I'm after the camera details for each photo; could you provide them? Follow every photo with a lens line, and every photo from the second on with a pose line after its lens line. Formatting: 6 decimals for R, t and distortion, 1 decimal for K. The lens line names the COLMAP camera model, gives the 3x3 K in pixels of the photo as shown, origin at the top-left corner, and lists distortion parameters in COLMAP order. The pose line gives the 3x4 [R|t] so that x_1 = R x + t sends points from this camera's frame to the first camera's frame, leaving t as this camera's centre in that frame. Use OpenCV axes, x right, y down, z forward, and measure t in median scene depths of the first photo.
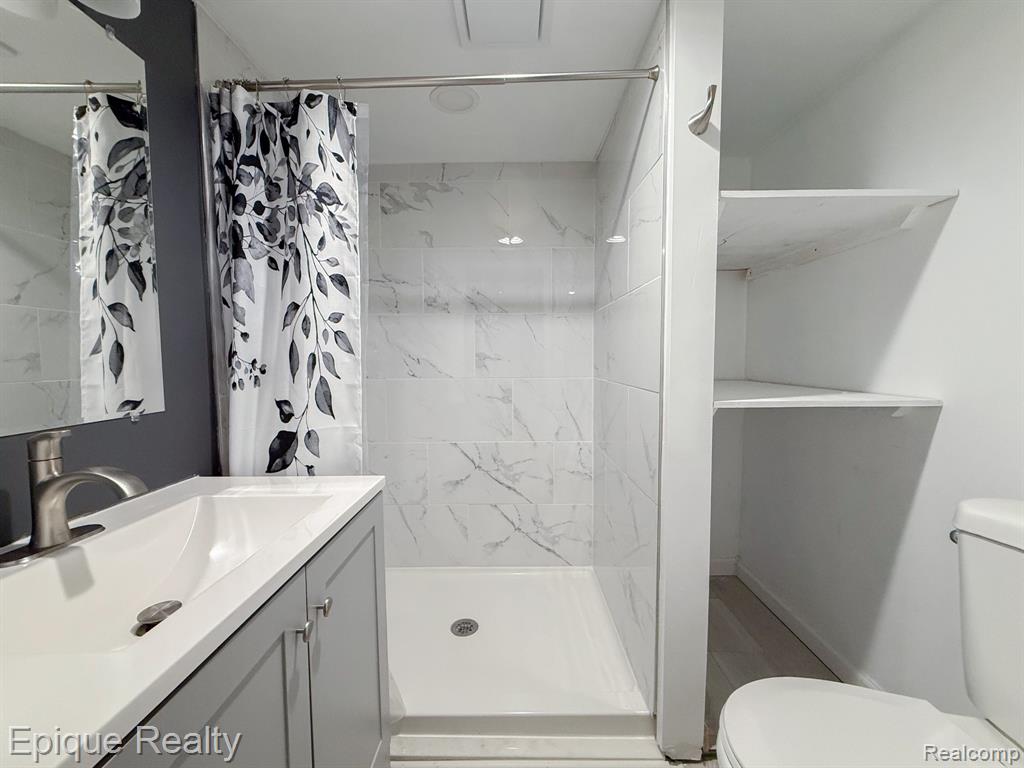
lens RADIAL K [[411.6, 0, 513.0], [0, 411.6, 384.7], [0, 0, 1]] dist [-0.000766, -0.000173]
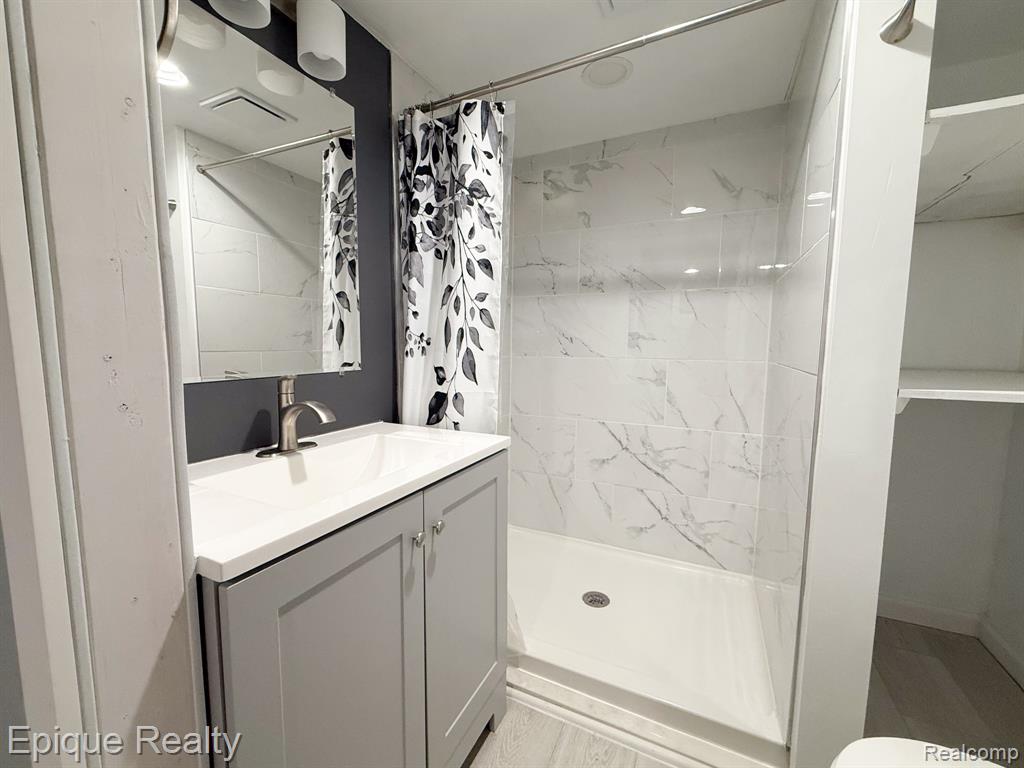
lens RADIAL K [[416.0, 0, 513.9], [0, 416.0, 384.5], [0, 0, 1]] dist [-0.001635, -0.000110]
pose [[0.905015, 0.054983, -0.421811, 0.162011], [-0.040527, 0.998245, 0.043169, 0.028219], [0.423444, -0.021974, 0.905656, -0.022553]]
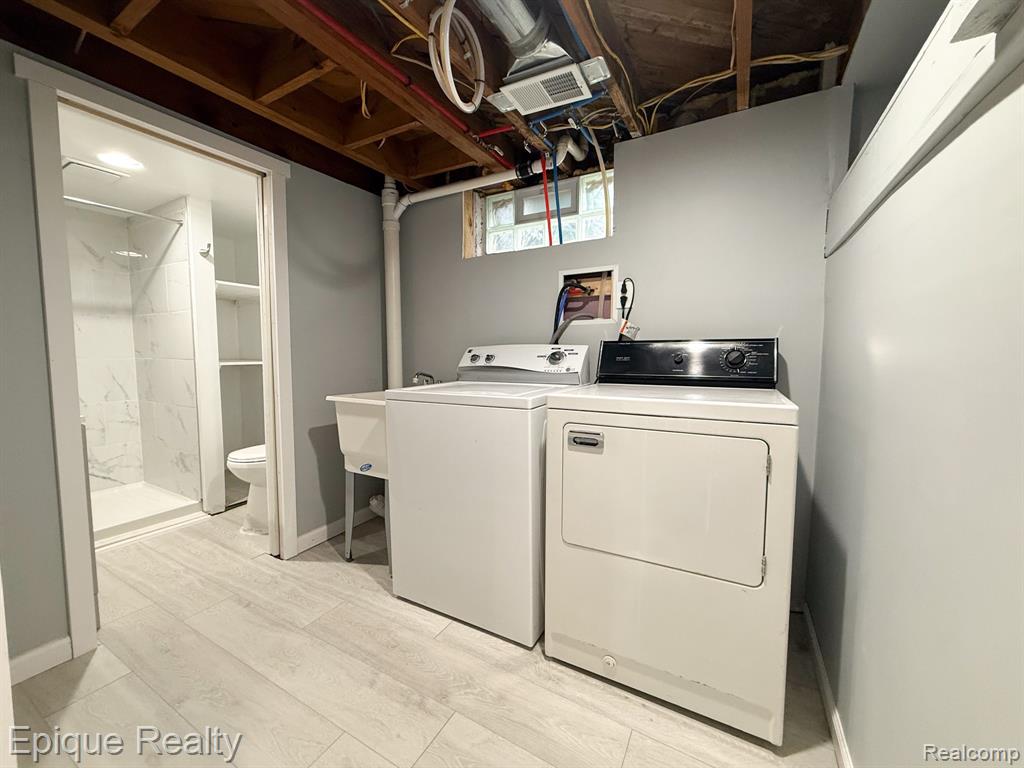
lens RADIAL K [[407.4, 0, 504.3], [0, 407.4, 383.2], [0, 0, 1]] dist [-0.003385, -0.000214]
pose [[0.497773, -0.056581, 0.865460, -0.829805], [0.051626, 0.998033, 0.035556, 0.177071], [-0.865769, 0.026981, 0.499715, -1.808568]]
